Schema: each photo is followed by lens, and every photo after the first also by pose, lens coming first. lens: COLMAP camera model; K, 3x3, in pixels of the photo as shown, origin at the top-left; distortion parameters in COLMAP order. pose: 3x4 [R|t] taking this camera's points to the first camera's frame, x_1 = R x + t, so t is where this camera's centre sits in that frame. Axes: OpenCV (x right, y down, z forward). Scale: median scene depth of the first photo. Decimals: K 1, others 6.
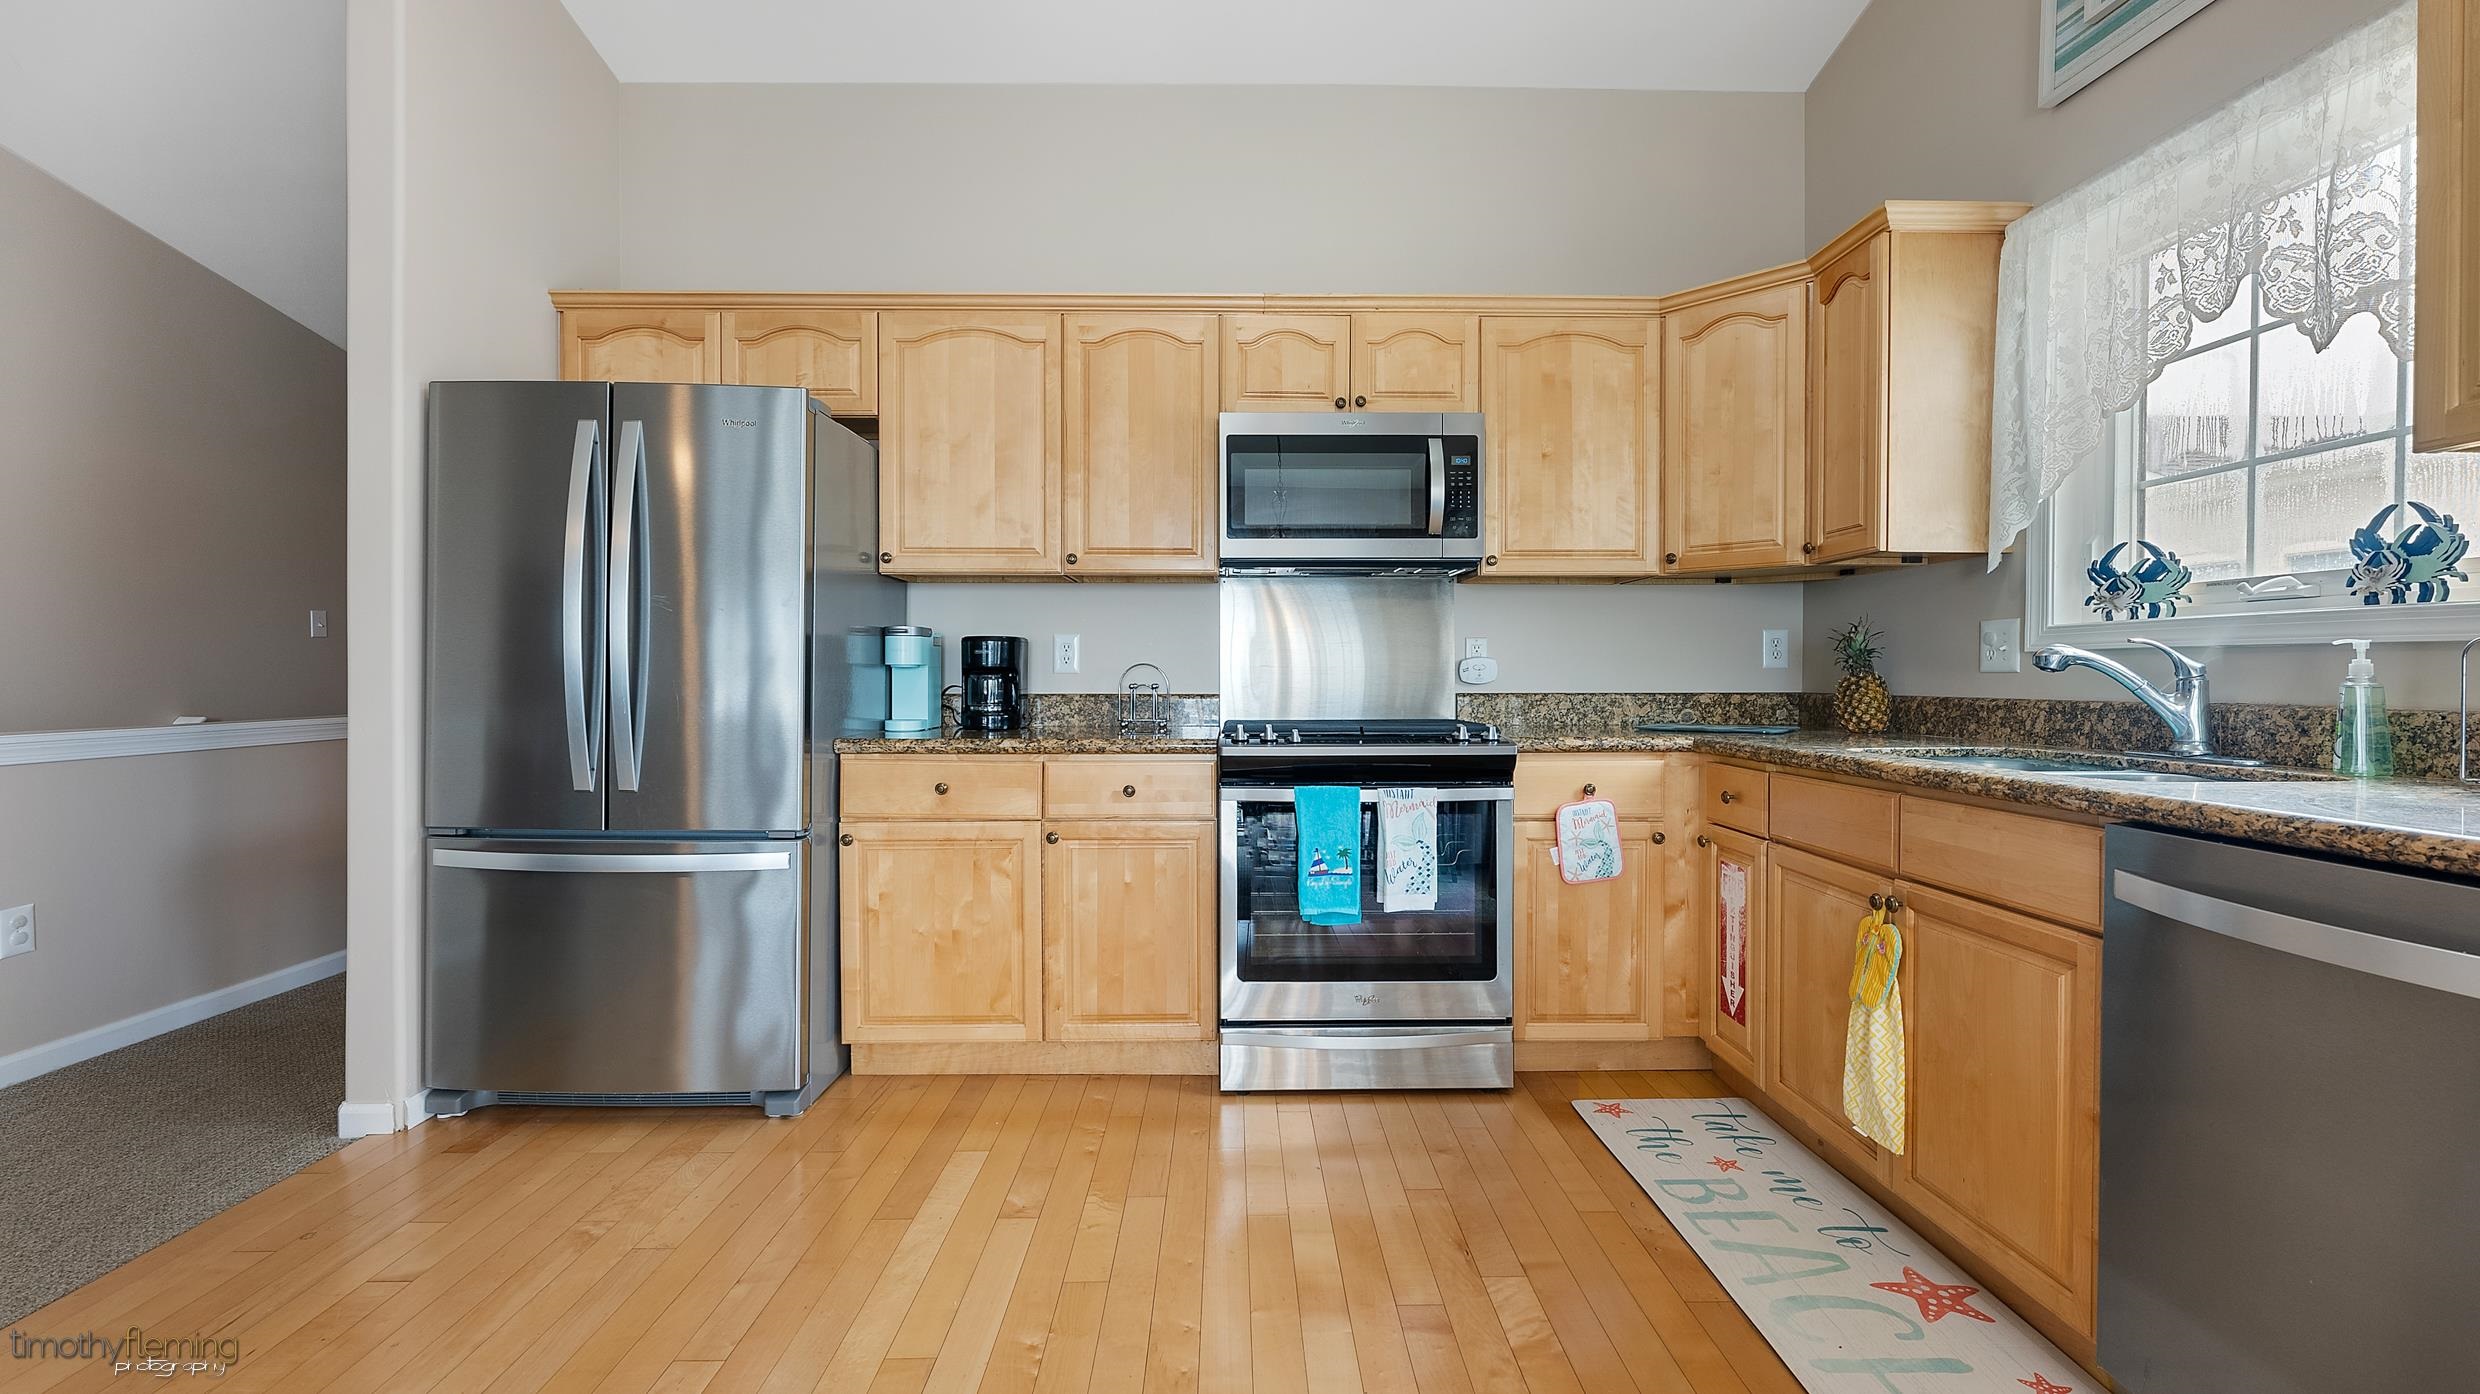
lens RADIAL K [[1033.0, 0, 1245.4], [0, 1033.0, 680.1], [0, 0, 1]] dist [-0.002568, -0.000420]
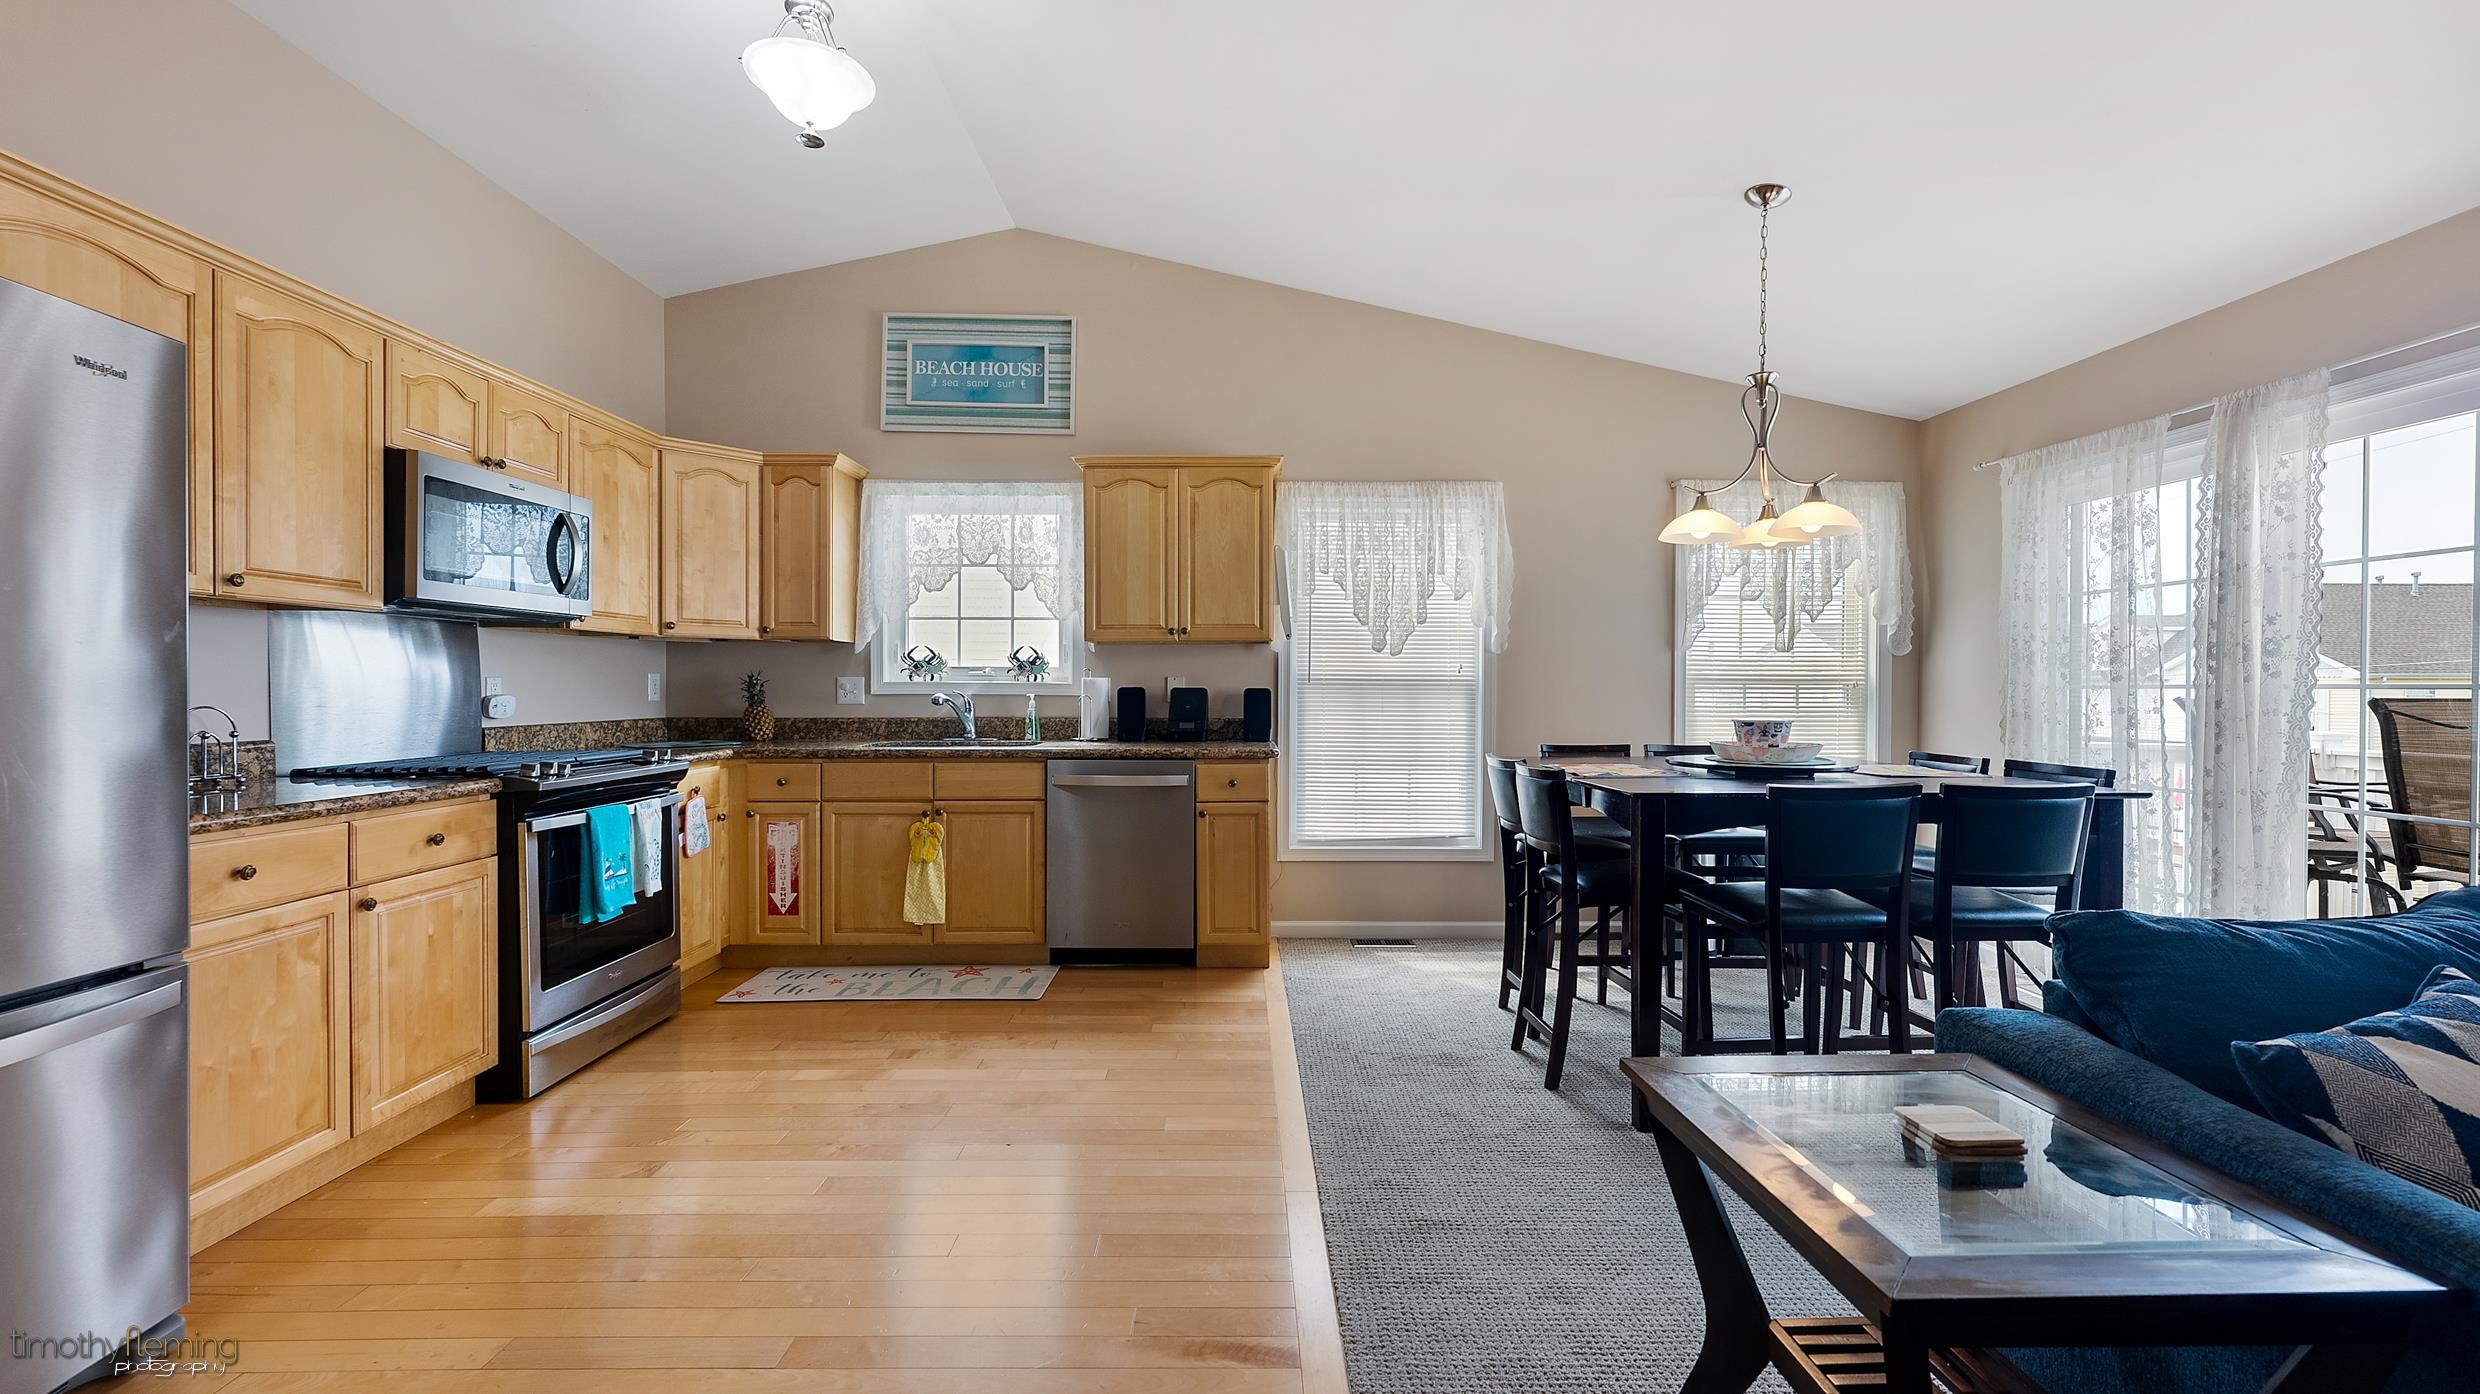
lens RADIAL K [[998.0, 0, 1245.1], [0, 998.0, 696.6], [0, 0, 1]] dist [0.002259, 0.000170]
pose [[0.009576, -0.009714, 0.999907, -1.075738], [0.003272, 0.999948, 0.009683, -0.035604], [-0.999949, 0.003179, 0.009608, 0.228959]]
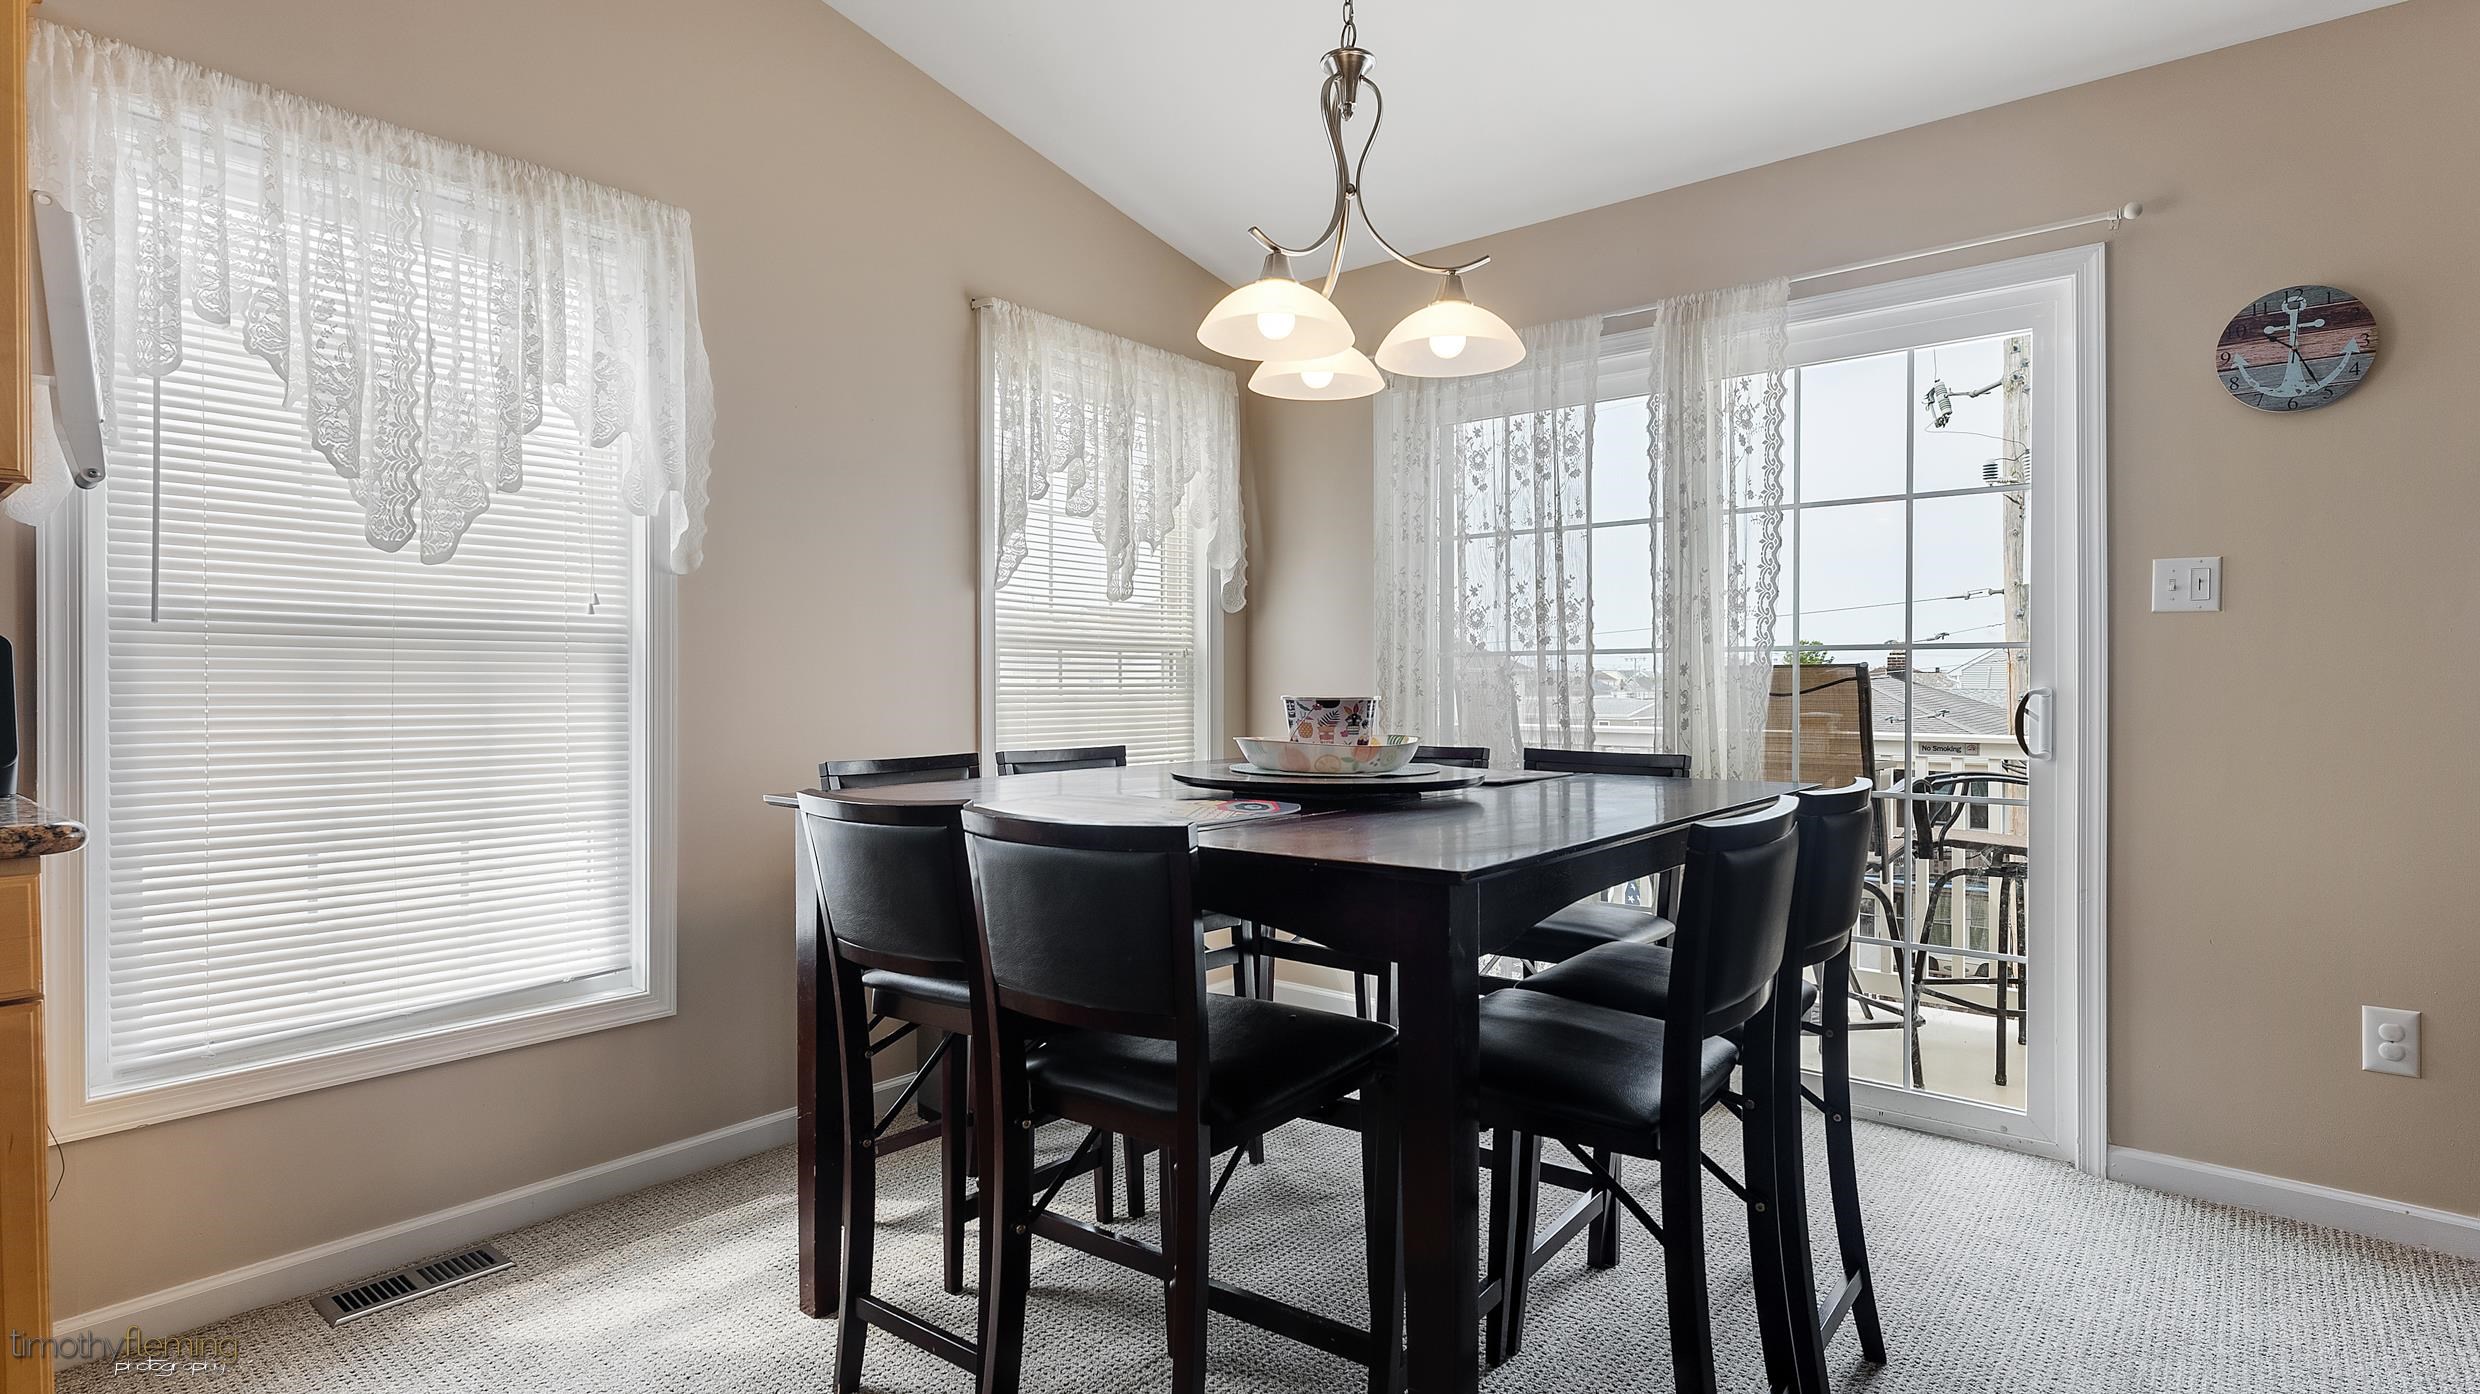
lens RADIAL K [[1226.4, 0, 1240.0], [0, 1226.4, 697.0], [0, 0, 1]] dist [-0.001263, -0.000304]
pose [[-0.760674, -0.008695, 0.649076, -0.330636], [0.003183, 0.999848, 0.017124, -0.006621], [-0.649127, 0.015092, -0.760531, 0.277899]]
